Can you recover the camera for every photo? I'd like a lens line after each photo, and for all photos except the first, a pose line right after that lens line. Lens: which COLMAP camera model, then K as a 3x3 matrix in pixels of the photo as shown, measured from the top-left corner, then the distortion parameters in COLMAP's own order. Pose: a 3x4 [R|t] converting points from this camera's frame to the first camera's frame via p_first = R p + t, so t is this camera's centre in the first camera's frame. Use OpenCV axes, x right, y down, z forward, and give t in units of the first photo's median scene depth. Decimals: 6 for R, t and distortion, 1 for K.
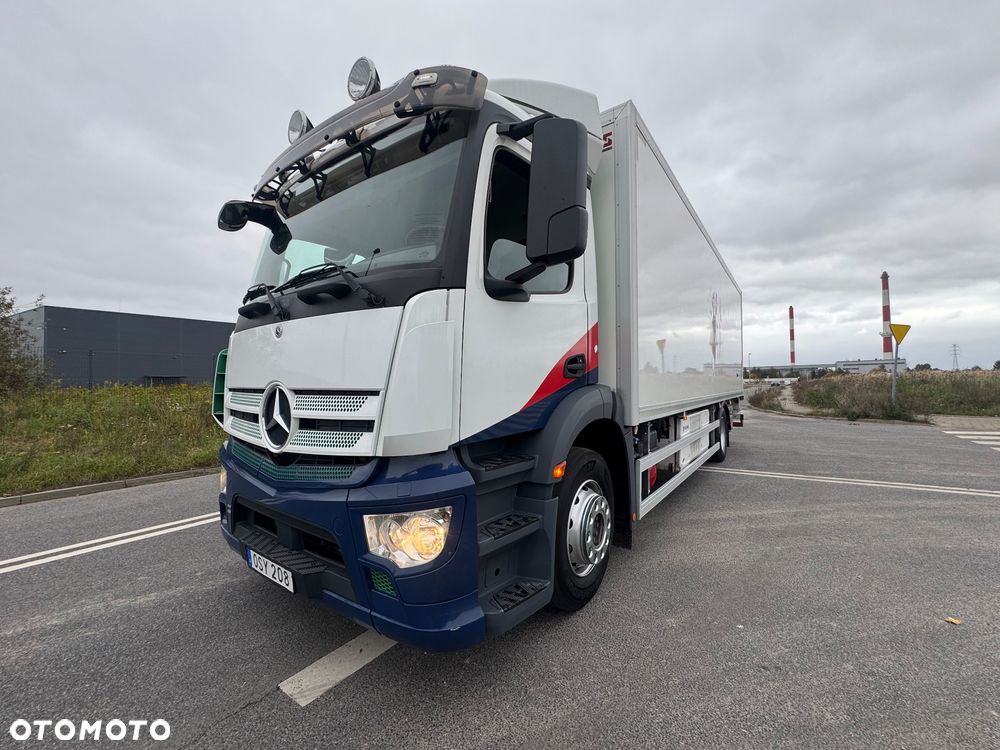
lens RADIAL K [[399.2, 0, 498.1], [0, 399.2, 375.5], [0, 0, 1]] dist [-0.002820, 0.000273]
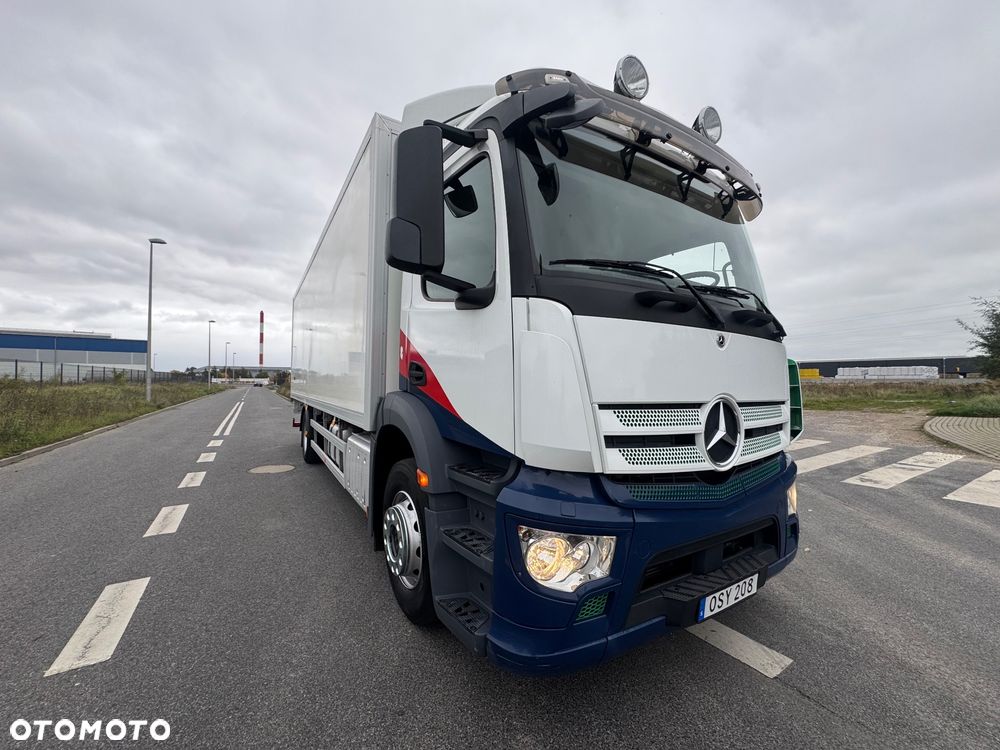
lens RADIAL K [[399.2, 0, 498.1], [0, 399.2, 375.5], [0, 0, 1]] dist [-0.002820, 0.000273]
pose [[0.376178, 0.030813, 0.926035, -1.536697], [-0.031439, 0.999296, -0.020479, 0.005772], [-0.926014, -0.021409, 0.376882, 1.077341]]
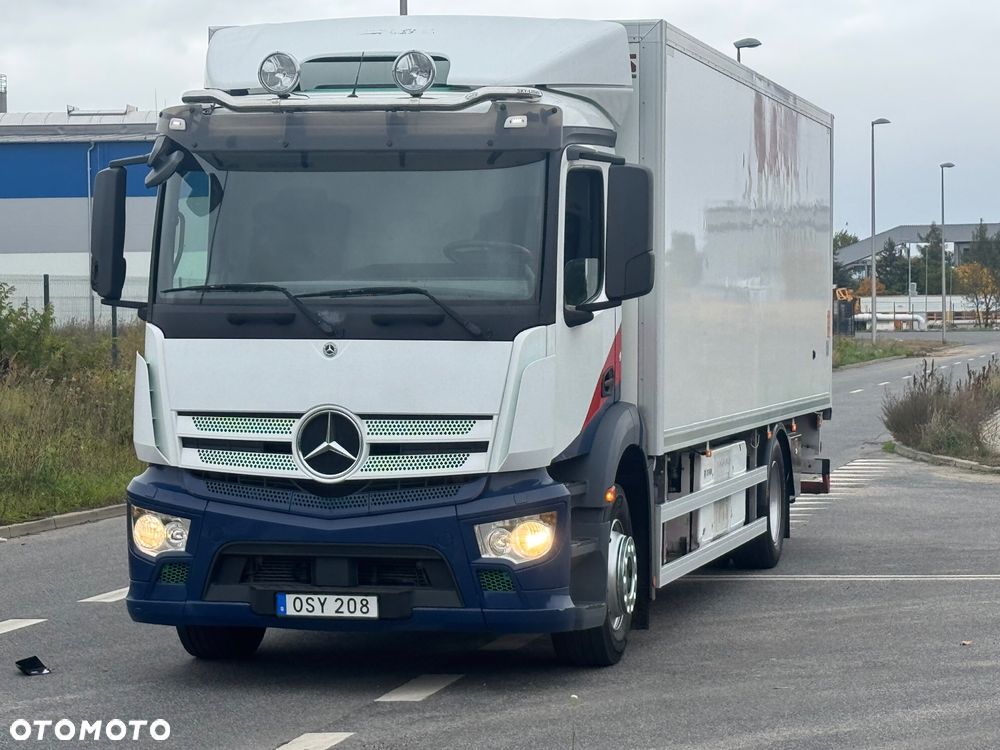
lens RADIAL K [[2800.4, 0, 500.0], [0, 2800.4, 375.0], [0, 0, 1]] dist [0.102946, -0.132448]
pose [[0.921222, -0.003461, 0.389021, -2.556388], [-0.013041, 0.999124, 0.039770, -0.299254], [-0.388818, -0.041710, 0.920370, -4.804587]]
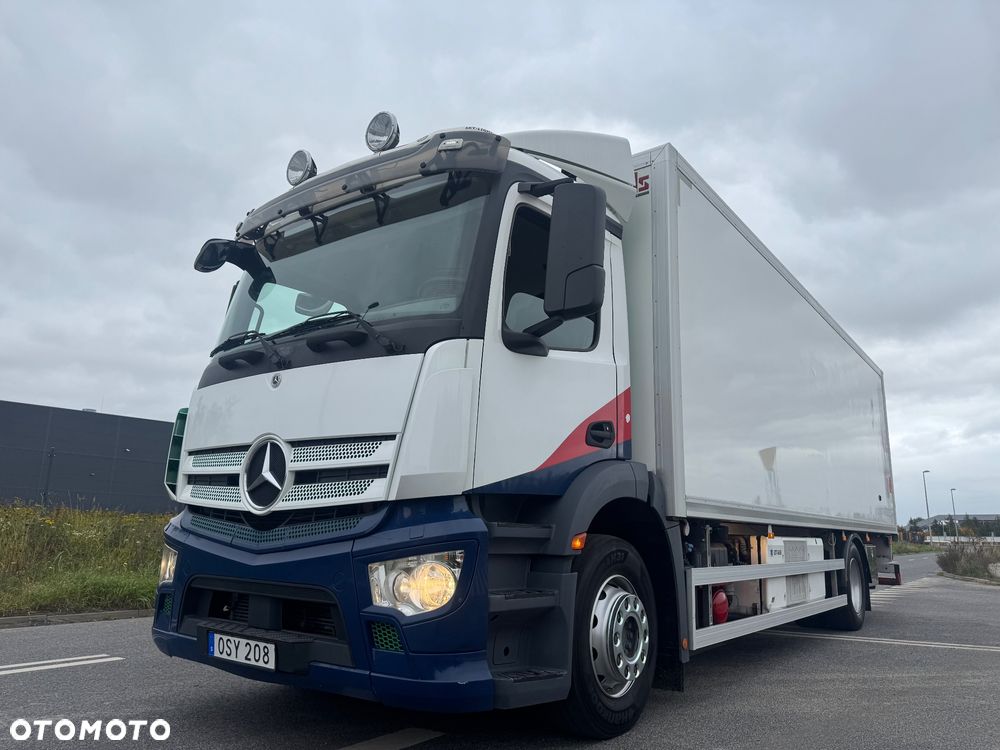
lens RADIAL K [[699.2, 0, 500.0], [0, 699.2, 375.0], [0, 0, 1]] dist [0.061664, -0.078888]
pose [[0.999542, 0.028206, -0.010977, -0.014669], [-0.029818, 0.979870, -0.197396, 0.173005], [0.005188, 0.197633, 0.980262, -0.565083]]
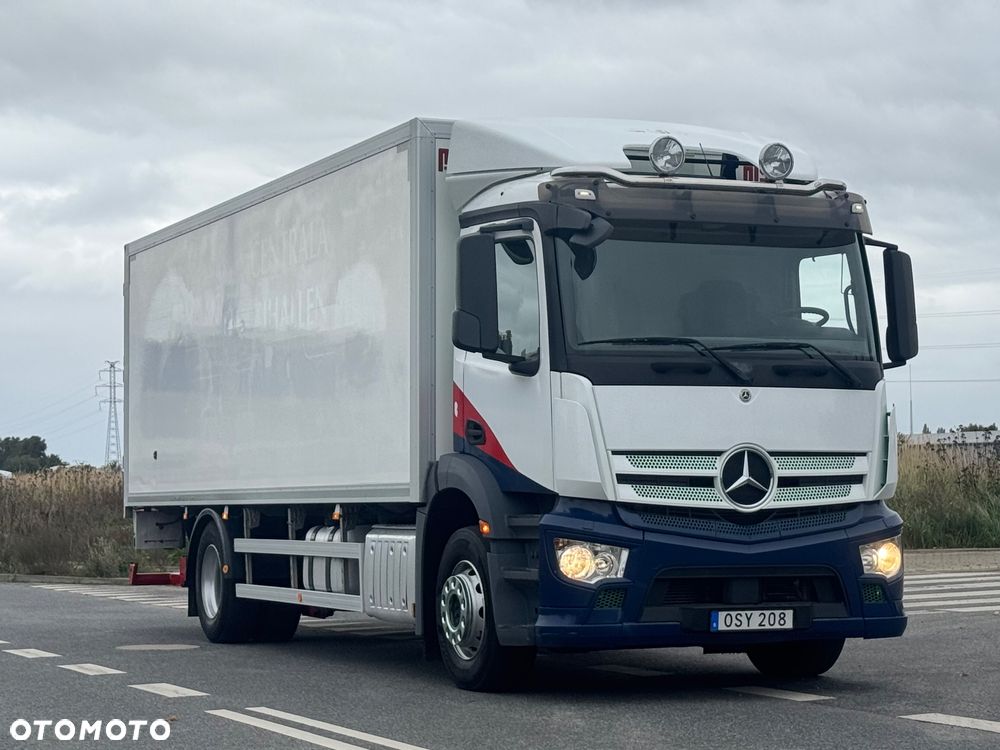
lens RADIAL K [[2430.4, 0, 500.0], [0, 2430.4, 375.0], [0, 0, 1]] dist [0.055945, 0.334012]
pose [[0.521067, 0.047526, 0.852191, -6.012278], [-0.012330, 0.998763, -0.048162, 0.141248], [-0.853426, 0.014588, 0.521009, -1.682867]]
